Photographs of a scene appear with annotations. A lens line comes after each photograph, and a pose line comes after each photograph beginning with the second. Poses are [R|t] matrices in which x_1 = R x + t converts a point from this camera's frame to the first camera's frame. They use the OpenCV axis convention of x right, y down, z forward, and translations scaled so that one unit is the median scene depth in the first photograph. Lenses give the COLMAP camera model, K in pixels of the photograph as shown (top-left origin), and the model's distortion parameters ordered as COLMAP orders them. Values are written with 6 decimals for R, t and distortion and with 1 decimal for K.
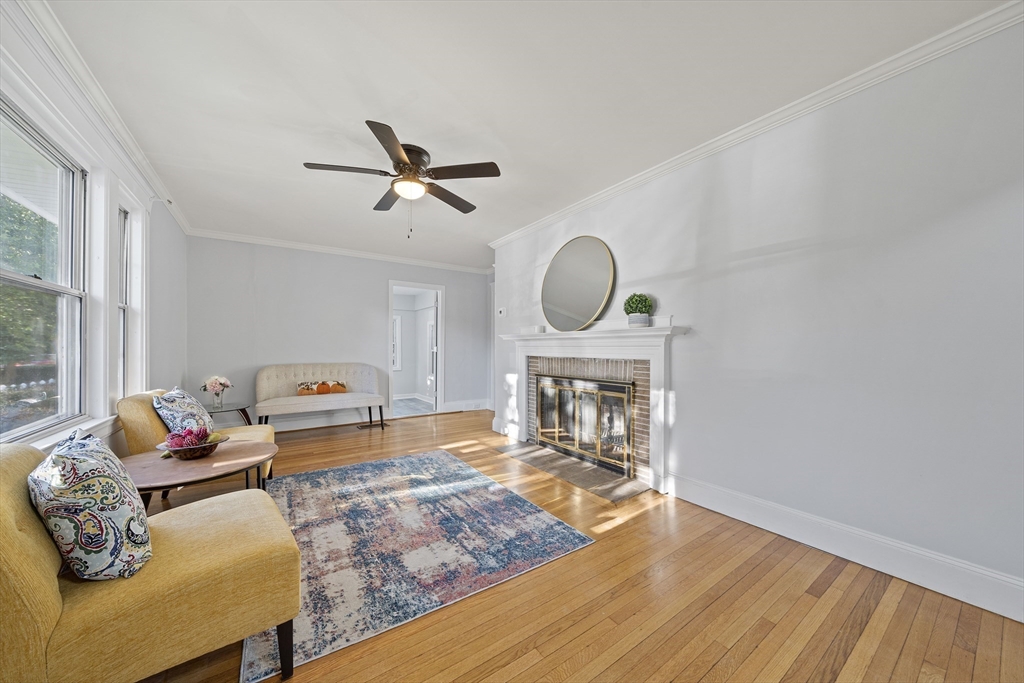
lens RADIAL K [[354.4, 0, 504.9], [0, 354.4, 348.1], [0, 0, 1]] dist [-0.002123, 0.000349]
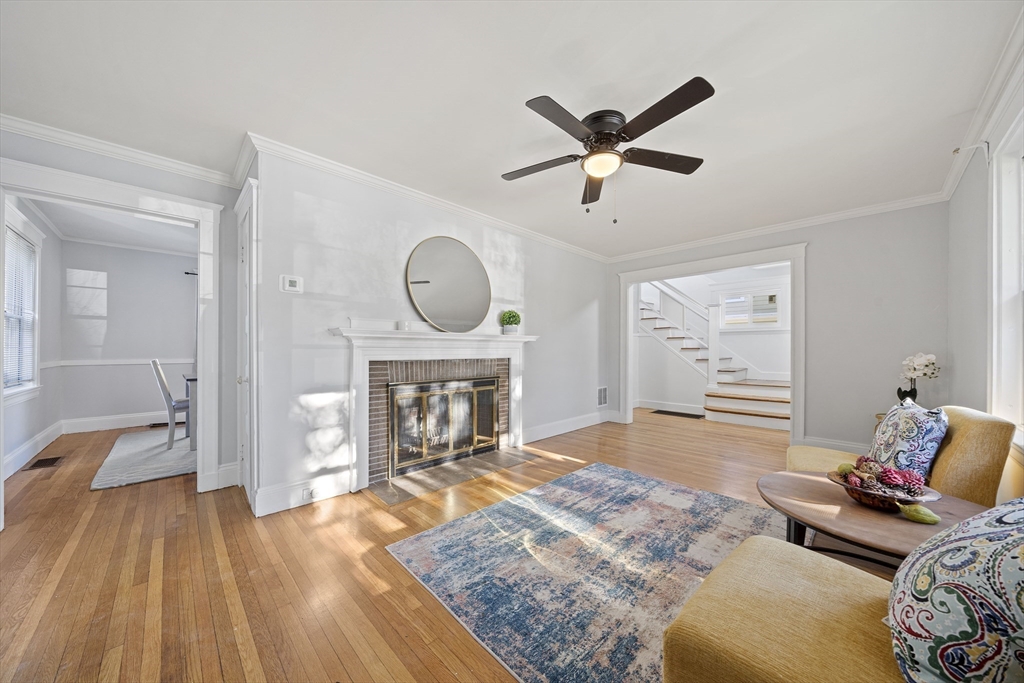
lens RADIAL K [[354.4, 0, 503.4], [0, 354.4, 345.3], [0, 0, 1]] dist [-0.002123, 0.000349]
pose [[-0.176625, 0.010061, 0.984227, -0.921531], [-0.003048, 0.999937, -0.010768, -0.002715], [-0.984274, -0.004902, -0.176583, 1.188168]]
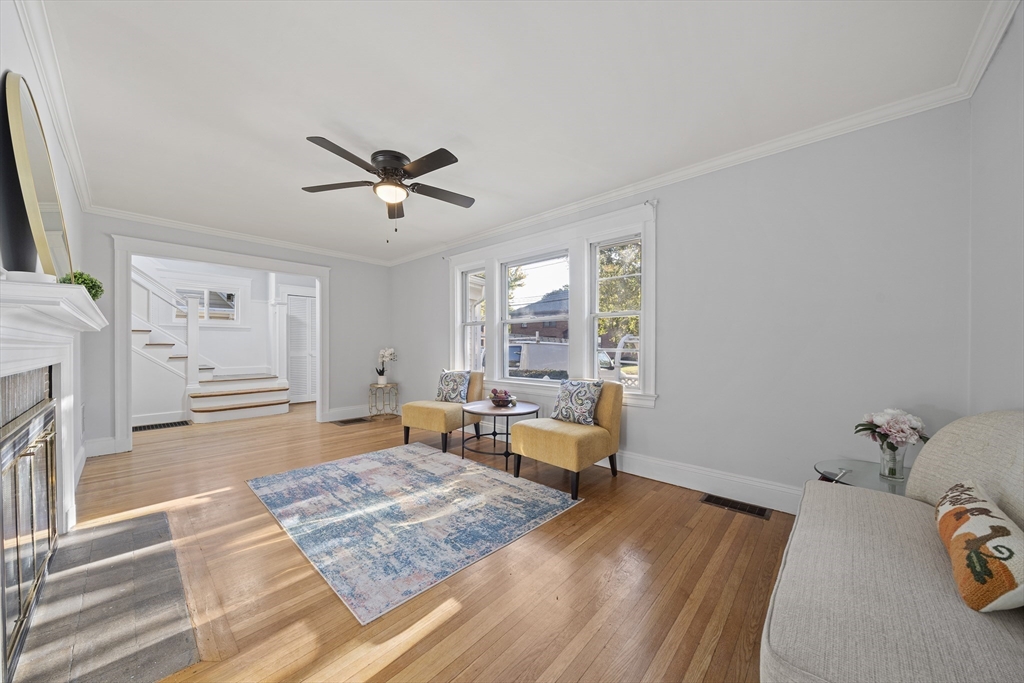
lens RADIAL K [[354.4, 0, 508.9], [0, 354.4, 348.1], [0, 0, 1]] dist [-0.002123, 0.000349]
pose [[-0.971081, -0.001169, -0.238749, -0.300342], [-0.002215, 0.999989, 0.004113, -0.002620], [0.238741, 0.004523, -0.971073, 1.792031]]
